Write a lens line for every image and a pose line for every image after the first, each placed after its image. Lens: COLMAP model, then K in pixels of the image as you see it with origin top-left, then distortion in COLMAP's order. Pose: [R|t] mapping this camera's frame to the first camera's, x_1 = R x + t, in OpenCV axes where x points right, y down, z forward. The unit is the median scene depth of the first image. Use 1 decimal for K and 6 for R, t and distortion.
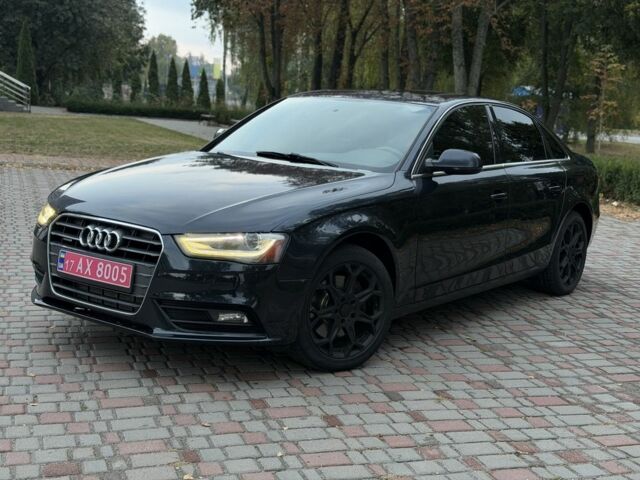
lens RADIAL K [[892.7, 0, 323.8], [0, 892.7, 247.6], [0, 0, 1]] dist [0.109802, 0.000000]
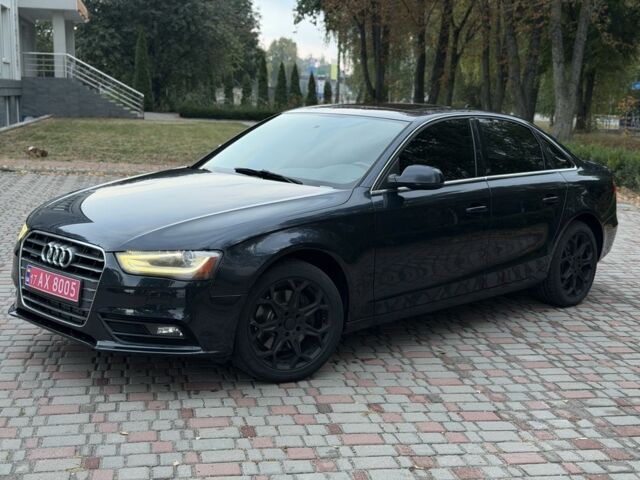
lens RADIAL K [[892.7, 0, 328.2], [0, 892.7, 250.1], [0, 0, 1]] dist [0.109802, 0.000000]
pose [[0.991373, 0.001790, -0.131060, 0.206317], [-0.001246, 0.999990, 0.004234, -0.020177], [0.131067, -0.004034, 0.991365, -0.022836]]
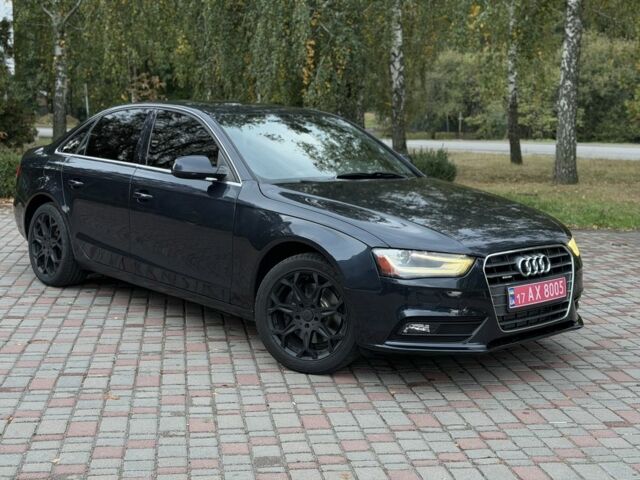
lens RADIAL K [[892.7, 0, 317.3], [0, 892.7, 238.4], [0, 0, 1]] dist [0.109802, 0.000000]
pose [[0.166997, -0.180178, 0.969354, -1.327877], [0.149734, 0.976391, 0.155690, -0.248732], [-0.974521, 0.119146, 0.190033, 1.016994]]
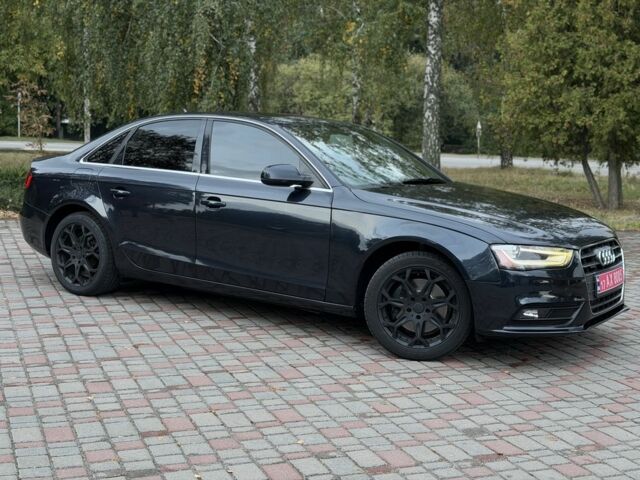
lens RADIAL K [[892.7, 0, 320.4], [0, 892.7, 241.3], [0, 0, 1]] dist [0.109802, 0.000000]
pose [[-0.055989, -0.174925, 0.982988, -1.448606], [0.137749, 0.973764, 0.181130, -0.311730], [-0.988883, 0.145547, -0.030425, 1.399135]]
